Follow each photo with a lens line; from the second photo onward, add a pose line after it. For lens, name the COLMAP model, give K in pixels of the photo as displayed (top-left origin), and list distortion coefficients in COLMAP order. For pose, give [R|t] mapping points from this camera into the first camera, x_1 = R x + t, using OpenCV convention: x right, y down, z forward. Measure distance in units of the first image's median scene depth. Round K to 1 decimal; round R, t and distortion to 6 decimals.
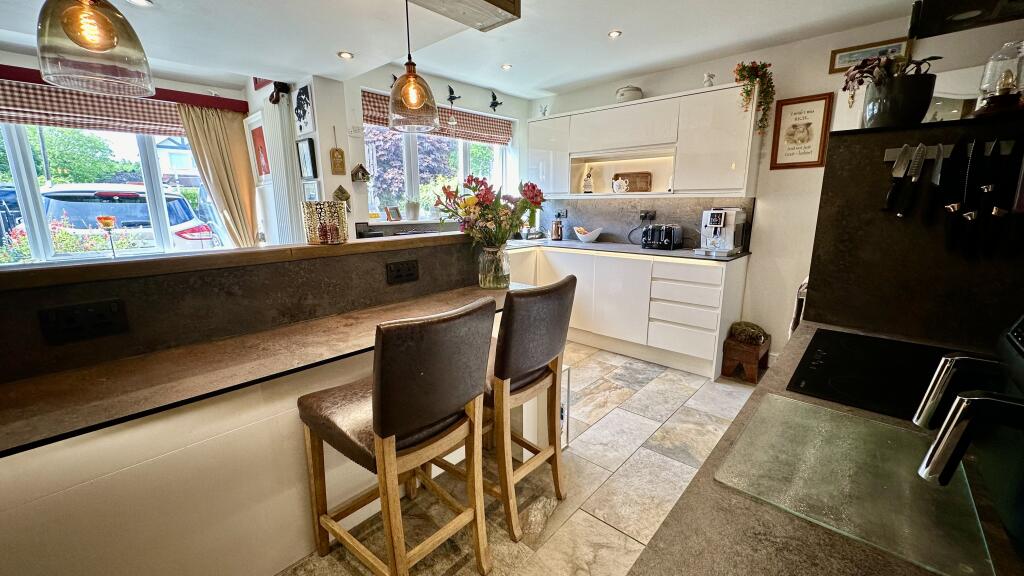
lens RADIAL K [[410.9, 0, 509.0], [0, 410.9, 289.6], [0, 0, 1]] dist [-0.000748, 0.000774]
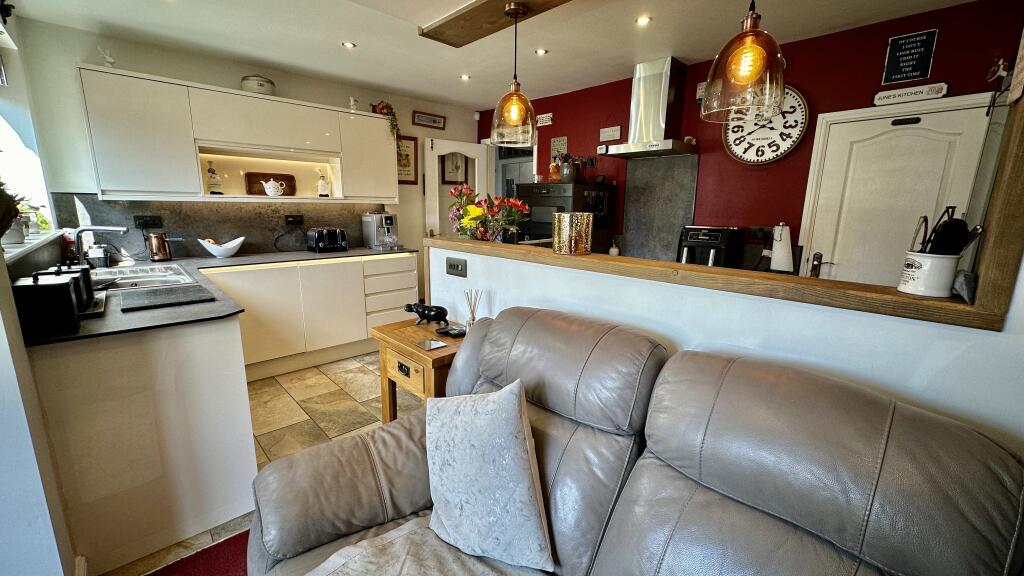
lens RADIAL K [[410.9, 0, 505.3], [0, 410.9, 293.4], [0, 0, 1]] dist [-0.000748, 0.000774]
pose [[0.065013, -0.196341, 0.978378, -0.641887], [0.202343, 0.962678, 0.179744, -0.094863], [-0.977154, 0.186282, 0.102315, 0.480977]]
